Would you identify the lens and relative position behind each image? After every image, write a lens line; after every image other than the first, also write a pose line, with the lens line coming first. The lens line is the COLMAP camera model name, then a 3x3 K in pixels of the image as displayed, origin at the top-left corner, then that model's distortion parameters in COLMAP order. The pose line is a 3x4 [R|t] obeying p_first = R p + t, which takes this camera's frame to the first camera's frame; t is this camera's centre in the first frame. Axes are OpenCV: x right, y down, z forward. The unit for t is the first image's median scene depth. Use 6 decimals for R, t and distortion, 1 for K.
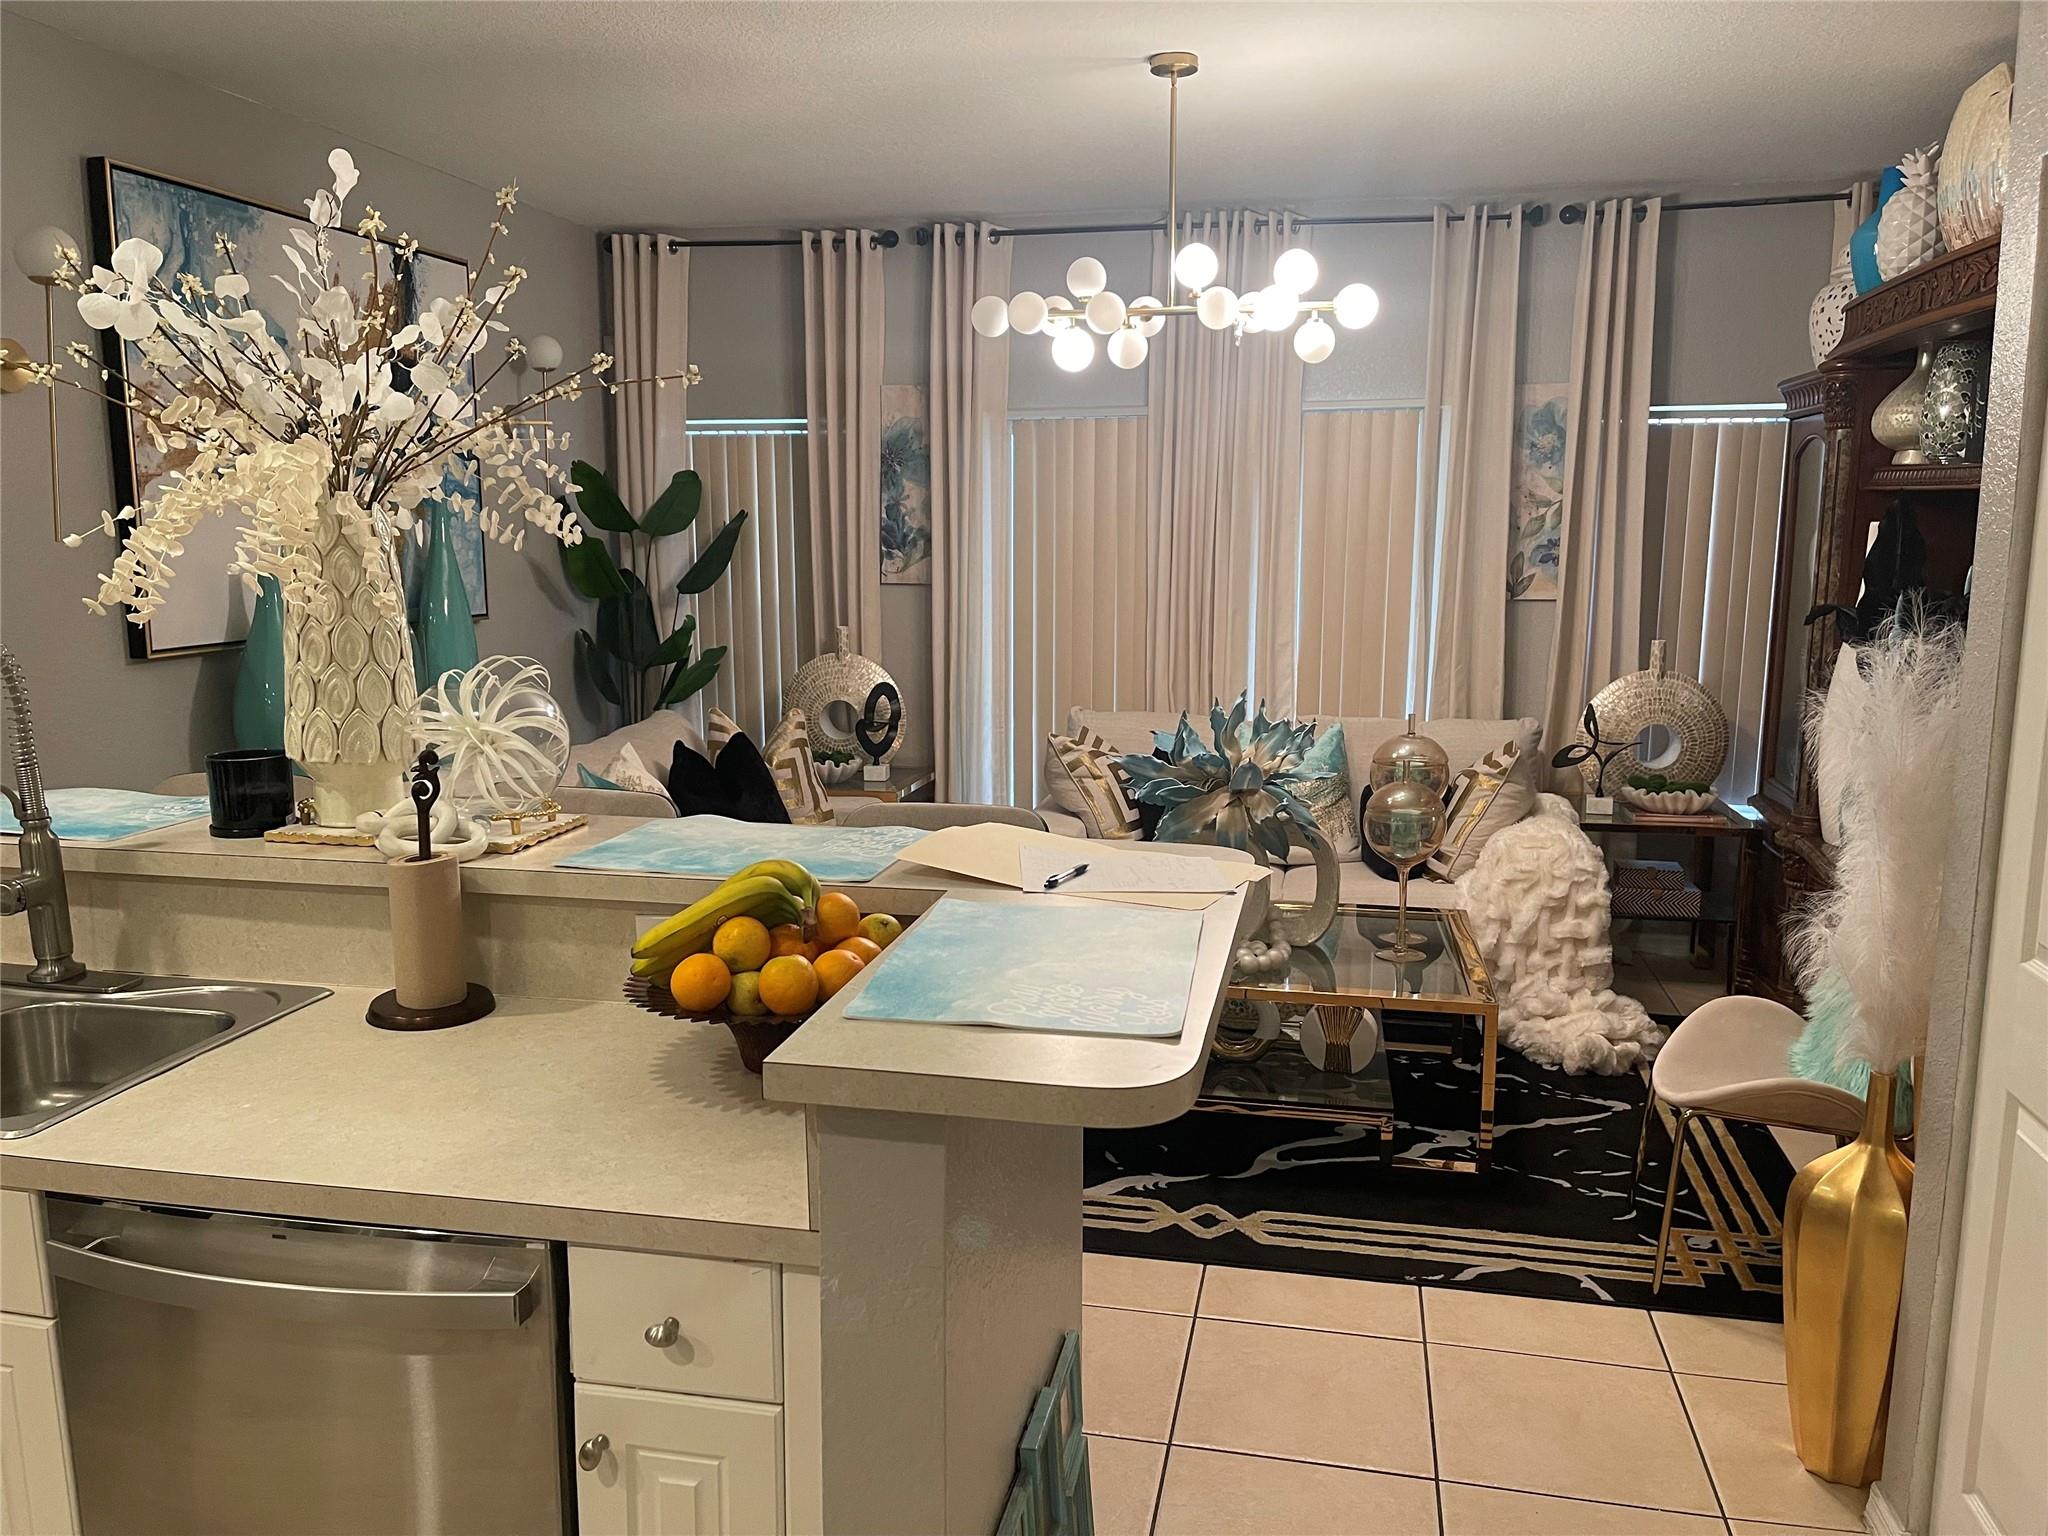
lens RADIAL K [[1526.9, 0, 1024.0], [0, 1526.9, 768.0], [0, 0, 1]] dist [0.069586, -0.097390]
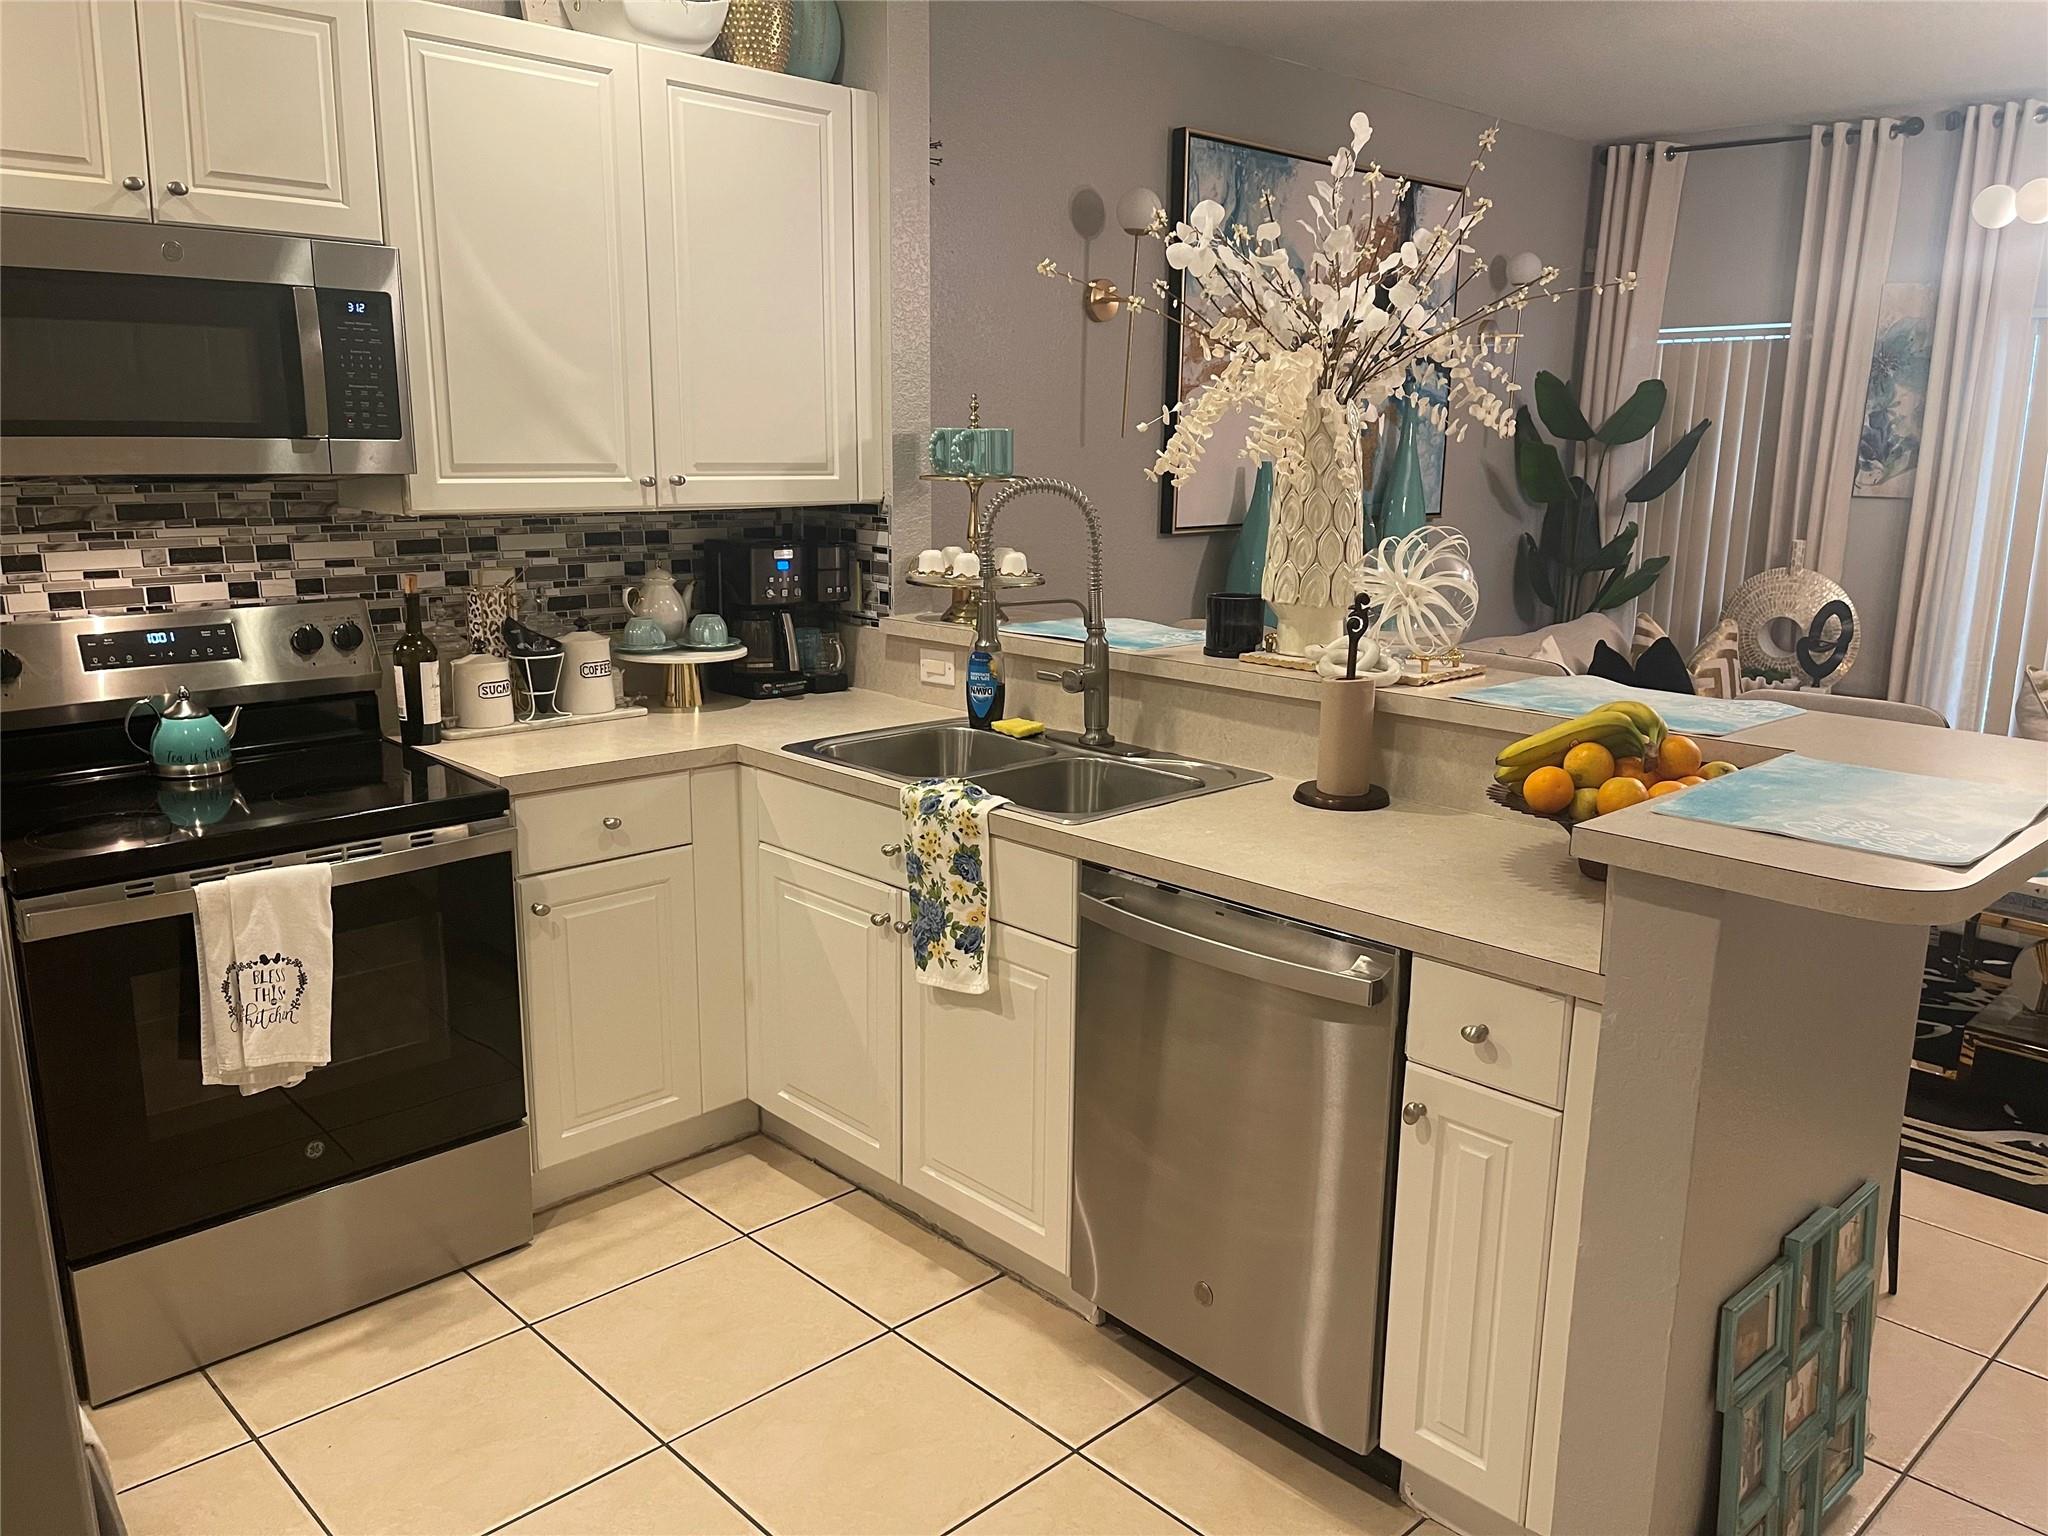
lens RADIAL K [[1526.9, 0, 1024.0], [0, 1526.9, 768.0], [0, 0, 1]] dist [0.069586, -0.097390]
pose [[0.821996, 0.131254, -0.554161, 0.095019], [-0.103477, 0.991303, 0.081302, 0.052166], [0.560013, -0.009487, 0.828429, -0.191364]]
